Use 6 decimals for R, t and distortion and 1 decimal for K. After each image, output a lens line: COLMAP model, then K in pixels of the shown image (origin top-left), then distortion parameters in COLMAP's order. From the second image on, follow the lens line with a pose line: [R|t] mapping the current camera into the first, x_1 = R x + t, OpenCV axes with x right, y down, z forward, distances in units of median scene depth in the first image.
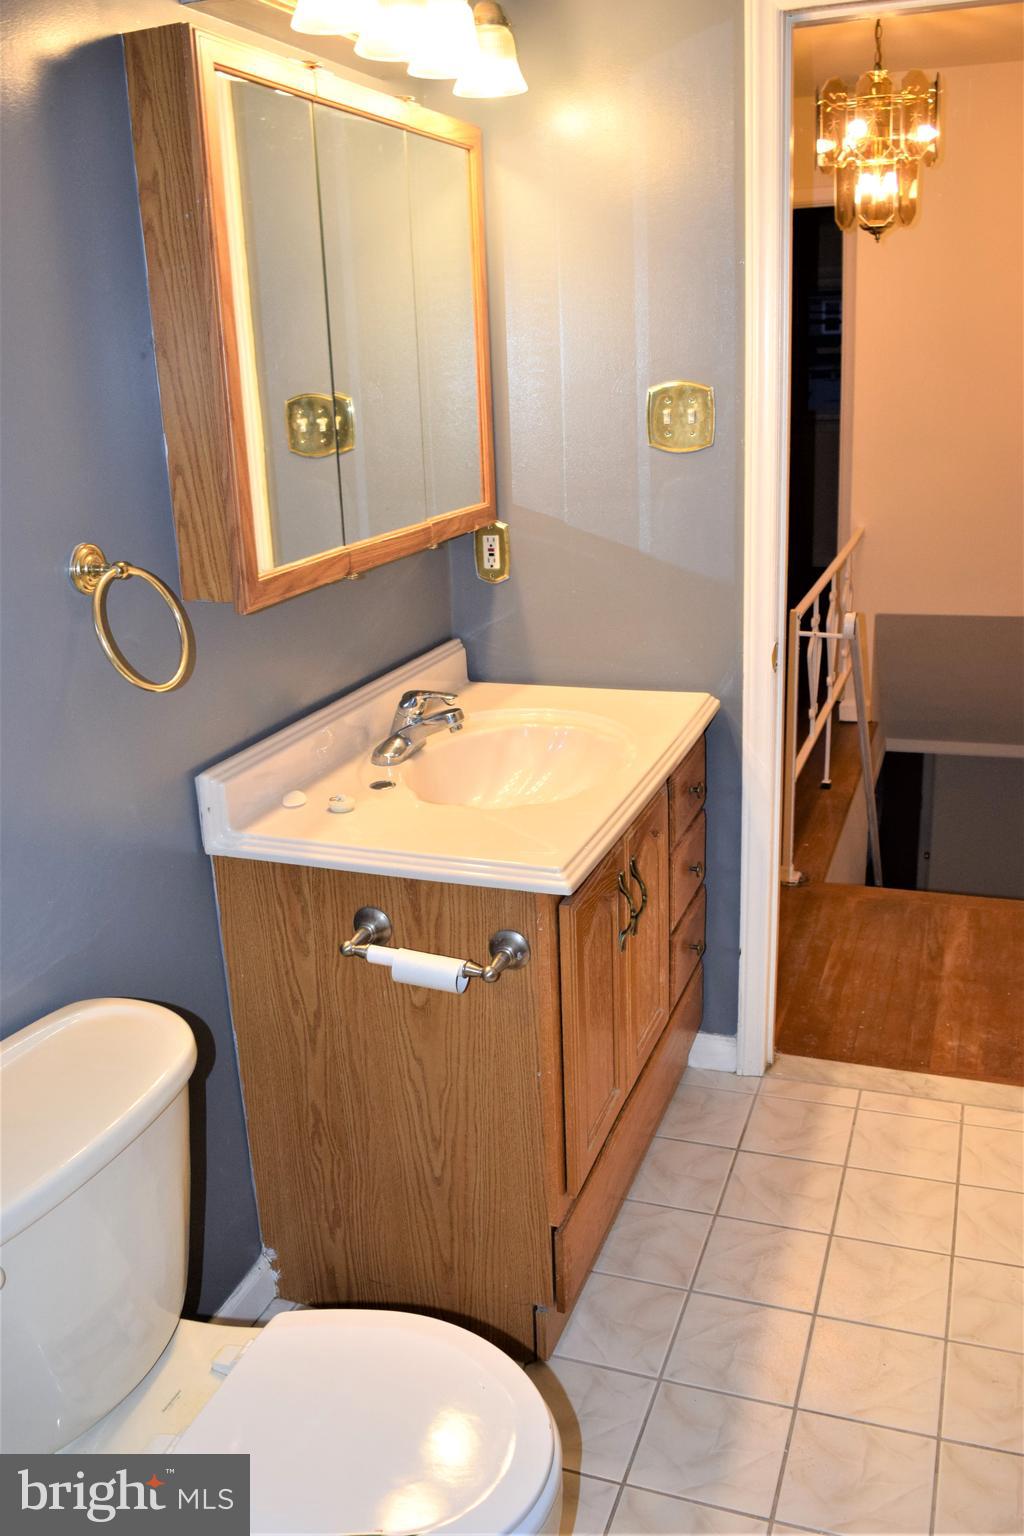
lens RADIAL K [[1198.4, 0, 512.0], [0, 1198.4, 768.0], [0, 0, 1]] dist [-0.101712, 0.031017]
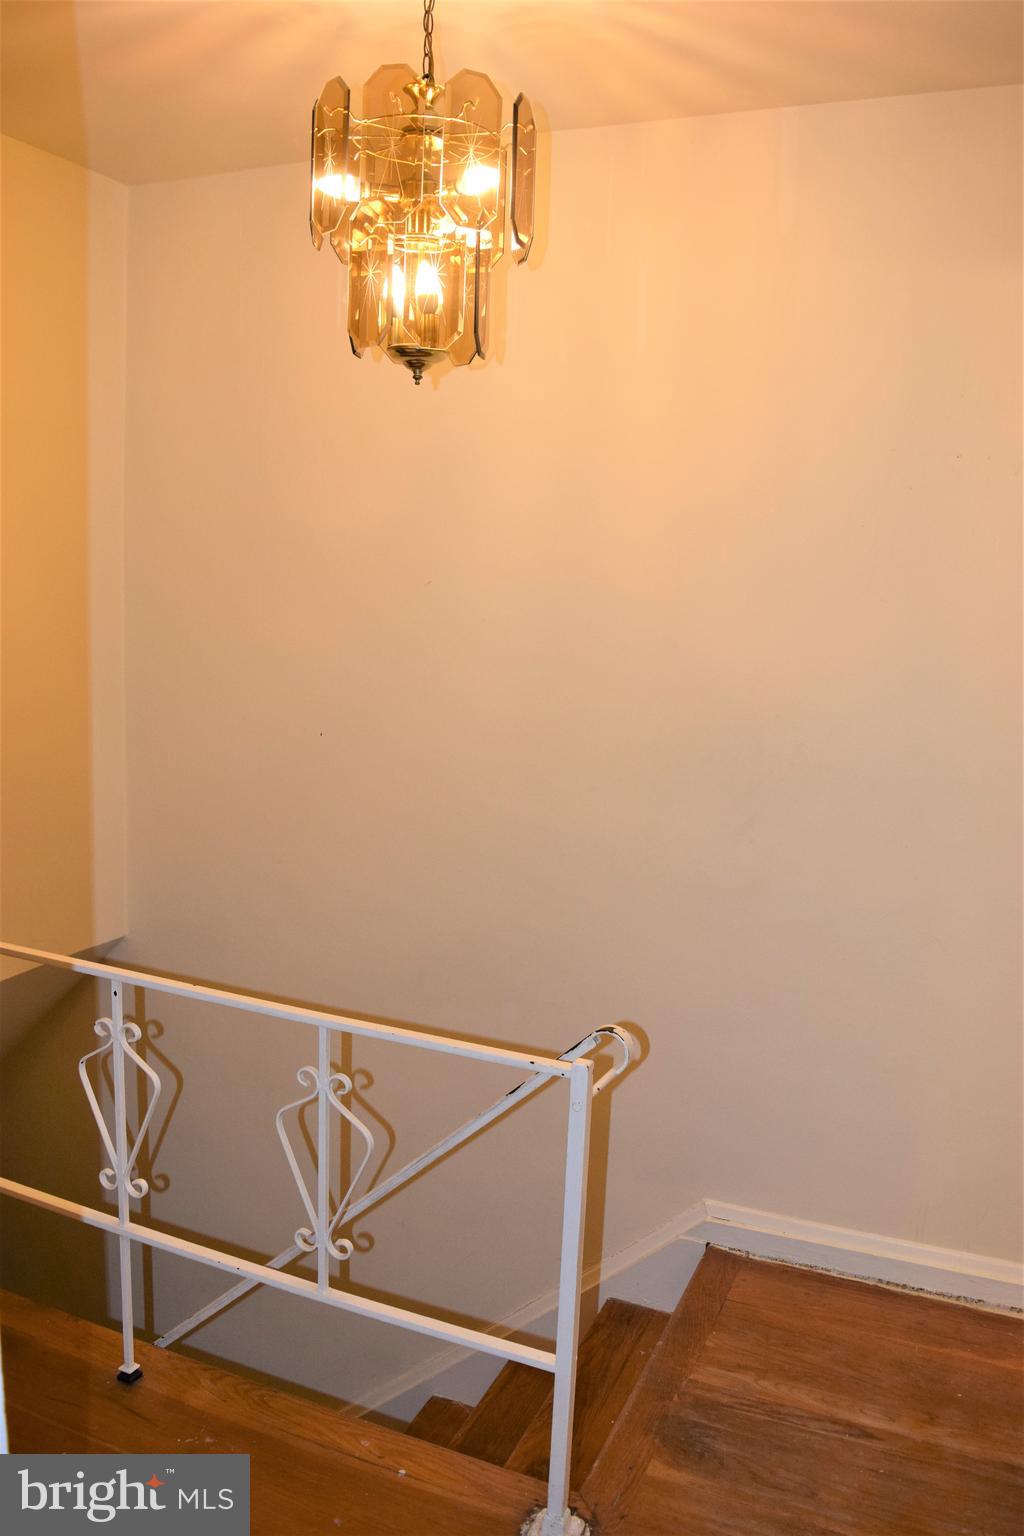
lens RADIAL K [[1198.4, 0, 512.0], [0, 1198.4, 768.0], [0, 0, 1]] dist [-0.101712, 0.031017]
pose [[0.036495, -0.110257, 0.993233, -0.251797], [0.283215, 0.954287, 0.095528, -0.300236], [-0.958362, 0.277812, 0.066054, 0.917019]]
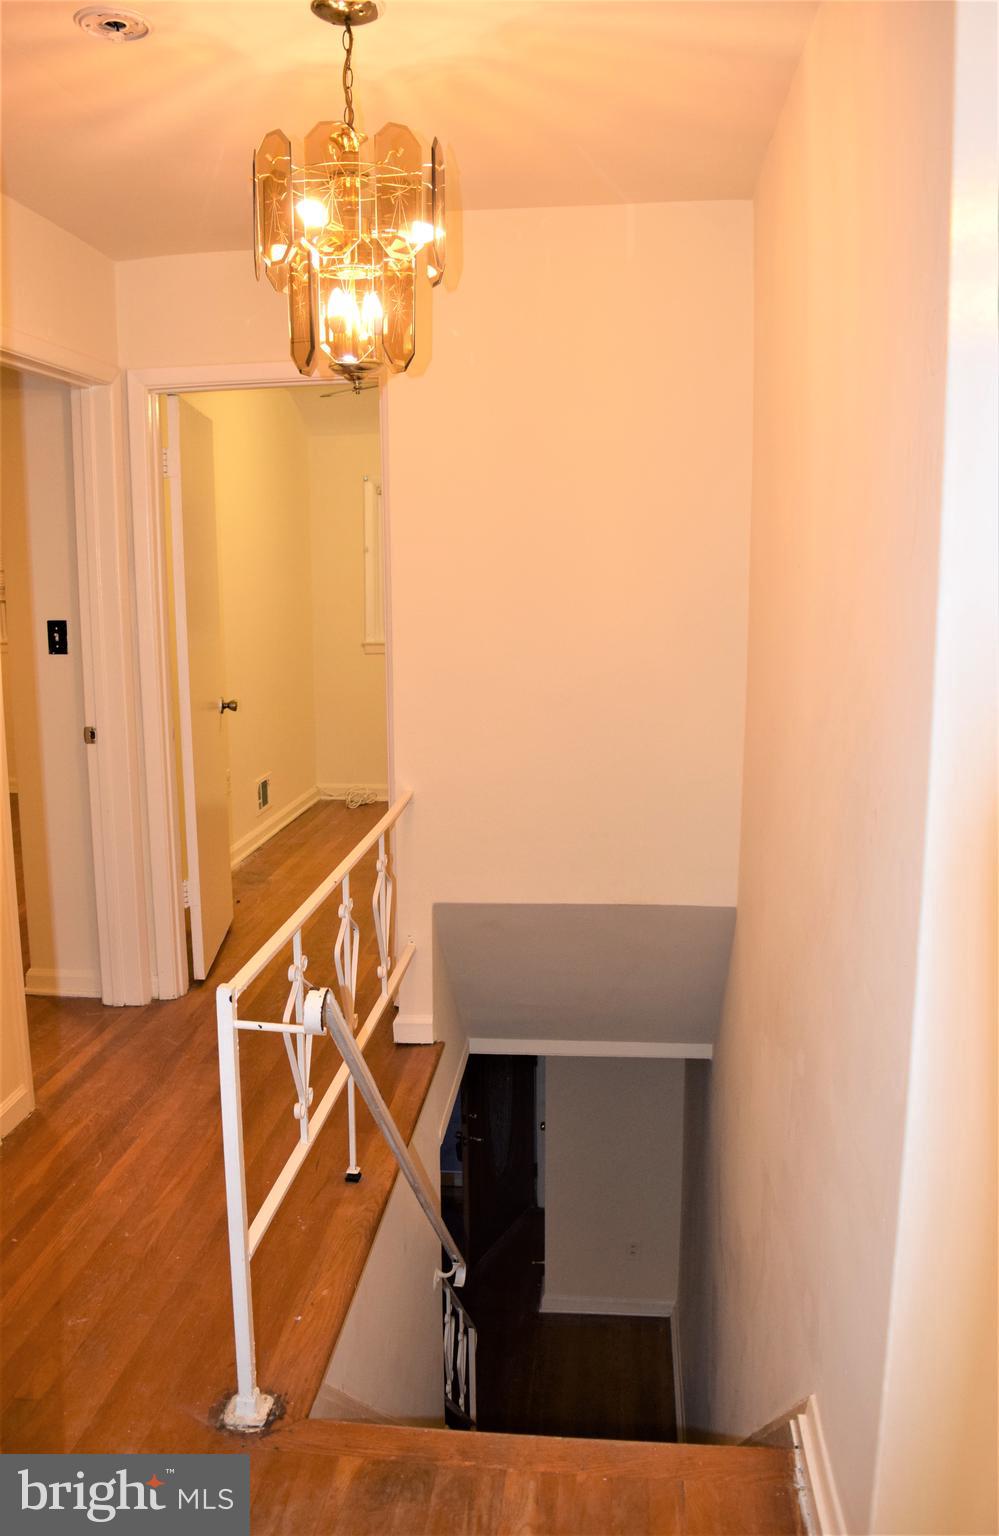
lens RADIAL K [[1180.7, 0, 481.8], [0, 1180.7, 768.0], [0, 0, 1]] dist [-0.074671, 0.001765]
pose [[0.963517, 0.000466, 0.267648, 0.195928], [0.044469, 0.985821, -0.161803, -0.131983], [-0.263928, 0.167802, 0.949834, 0.380934]]
